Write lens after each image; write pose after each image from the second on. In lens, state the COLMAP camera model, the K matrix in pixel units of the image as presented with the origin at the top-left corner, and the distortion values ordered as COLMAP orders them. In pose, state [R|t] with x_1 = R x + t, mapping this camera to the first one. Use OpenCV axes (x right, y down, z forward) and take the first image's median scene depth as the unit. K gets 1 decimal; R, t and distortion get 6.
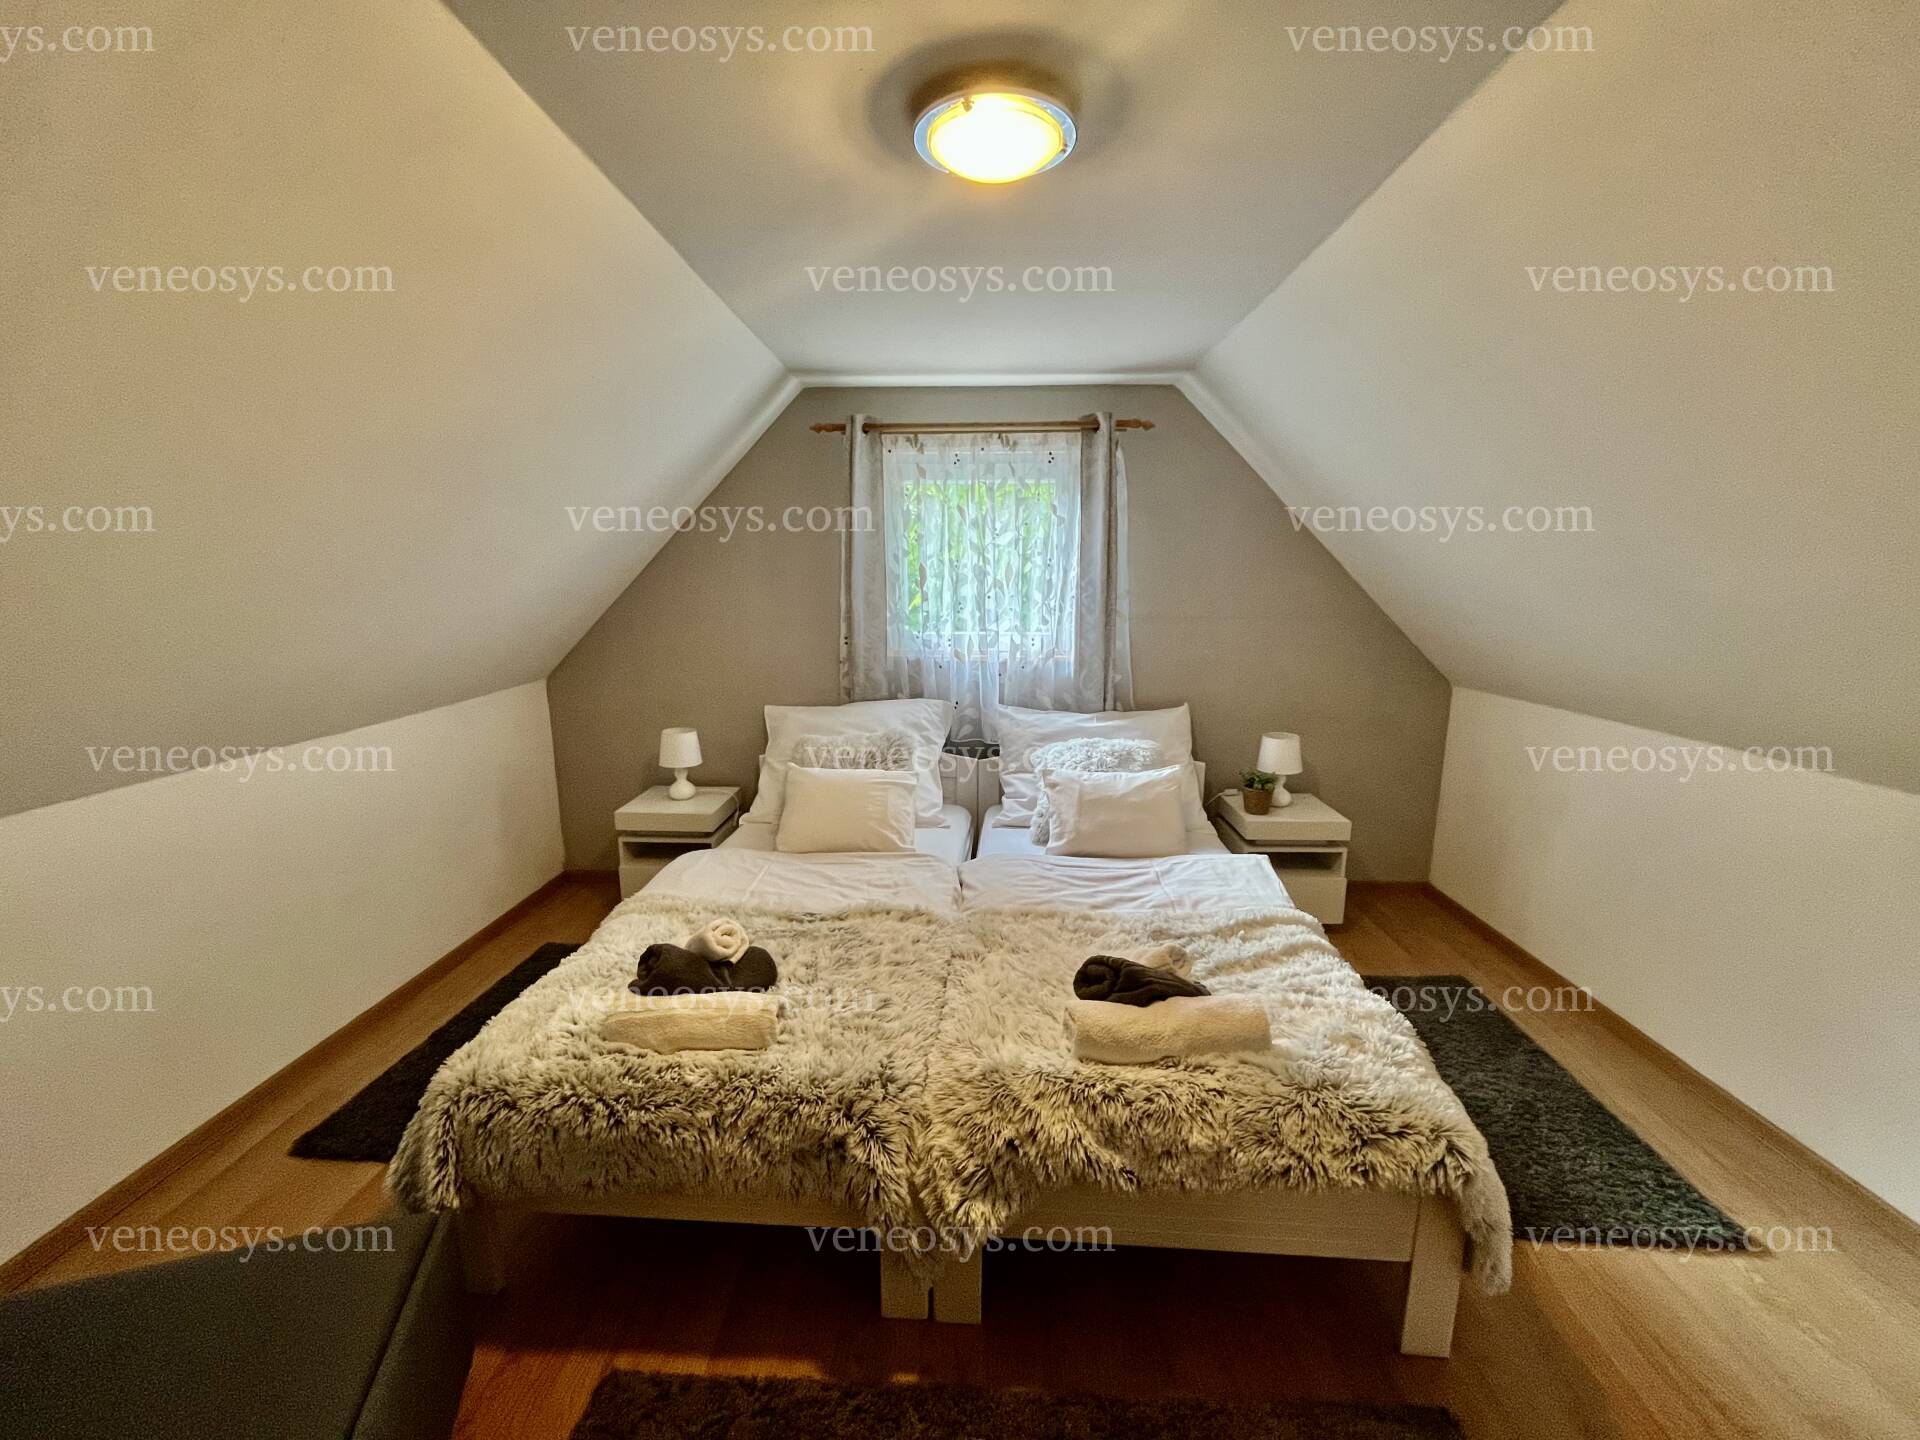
lens RADIAL K [[776.5, 0, 964.6], [0, 776.5, 715.4], [0, 0, 1]] dist [-0.001912, -0.000398]
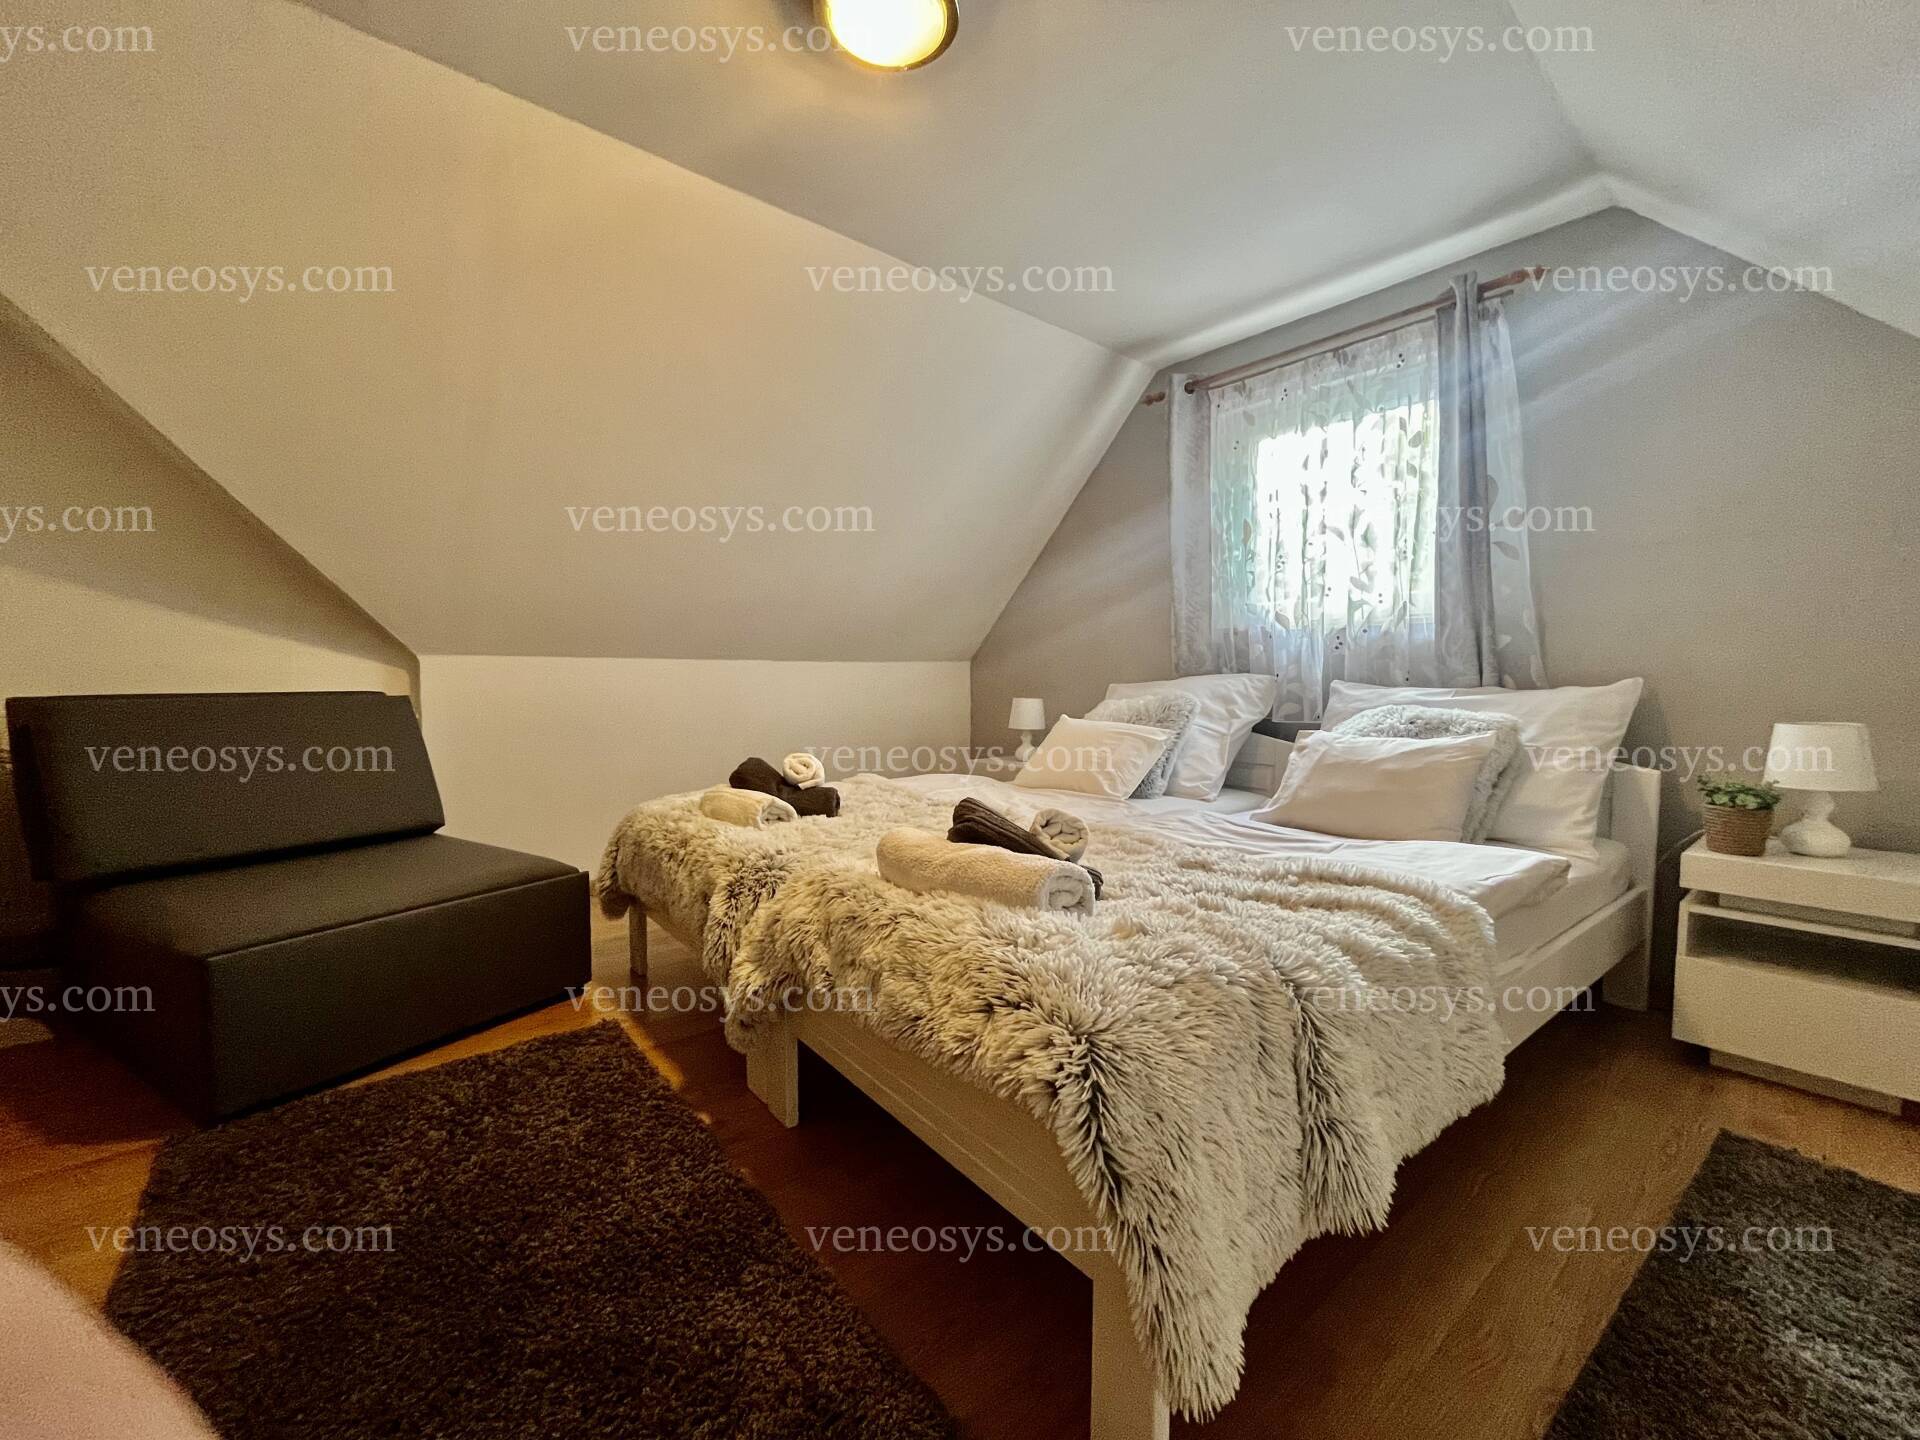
lens RADIAL K [[776.5, 0, 967.0], [0, 776.5, 720.6], [0, 0, 1]] dist [-0.001912, -0.000398]
pose [[0.665681, 0.039128, -0.745209, 0.403278], [-0.136152, 0.988231, -0.069734, 0.139952], [0.733710, 0.147882, 0.663174, 0.197469]]
